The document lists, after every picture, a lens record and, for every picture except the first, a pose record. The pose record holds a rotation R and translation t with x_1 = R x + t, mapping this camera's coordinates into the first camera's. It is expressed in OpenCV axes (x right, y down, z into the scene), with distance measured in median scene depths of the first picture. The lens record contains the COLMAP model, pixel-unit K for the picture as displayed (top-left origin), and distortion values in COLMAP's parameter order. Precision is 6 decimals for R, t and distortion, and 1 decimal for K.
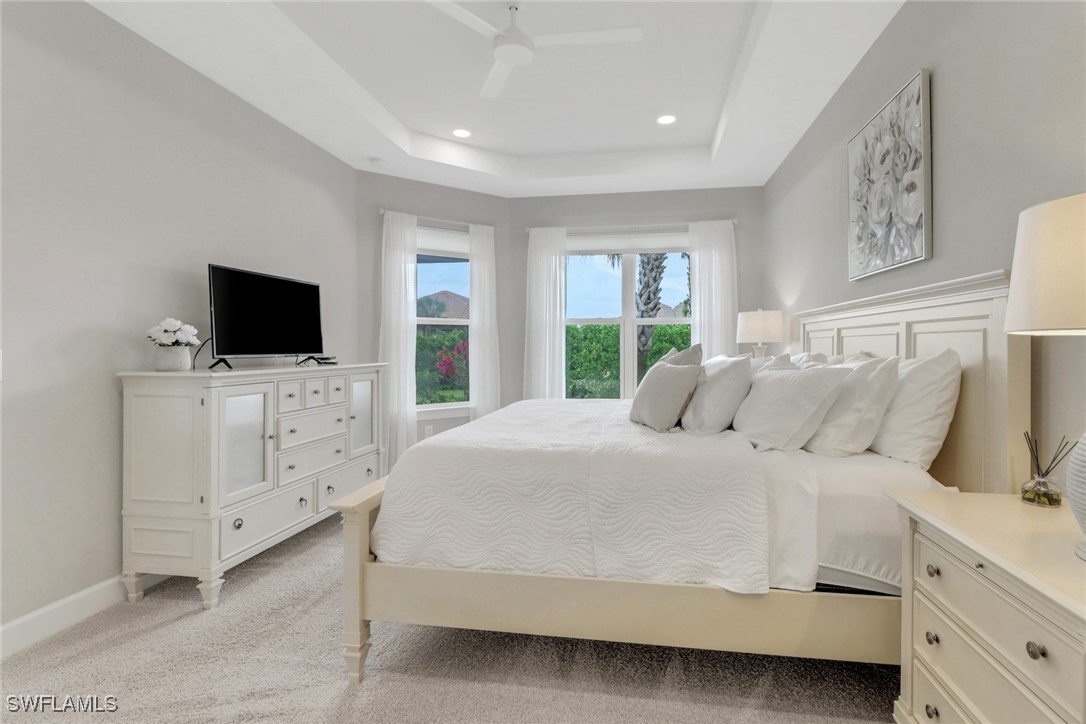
lens RADIAL K [[519.0, 0, 544.9], [0, 519.0, 352.0], [0, 0, 1]] dist [-0.002133, -0.000317]
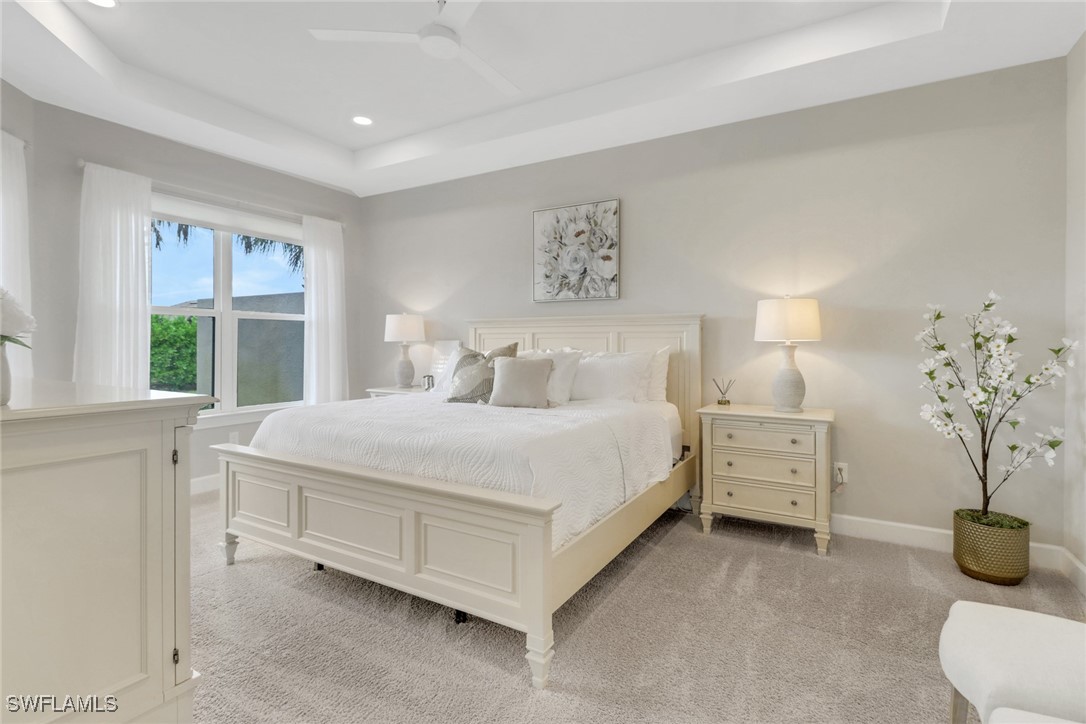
lens RADIAL K [[519.0, 0, 541.5], [0, 519.0, 355.3], [0, 0, 1]] dist [-0.002133, -0.000317]
pose [[0.349982, -0.016408, 0.936613, -0.981791], [0.005102, 0.999865, 0.015610, -0.003063], [-0.936743, -0.000685, 0.350018, 0.512585]]
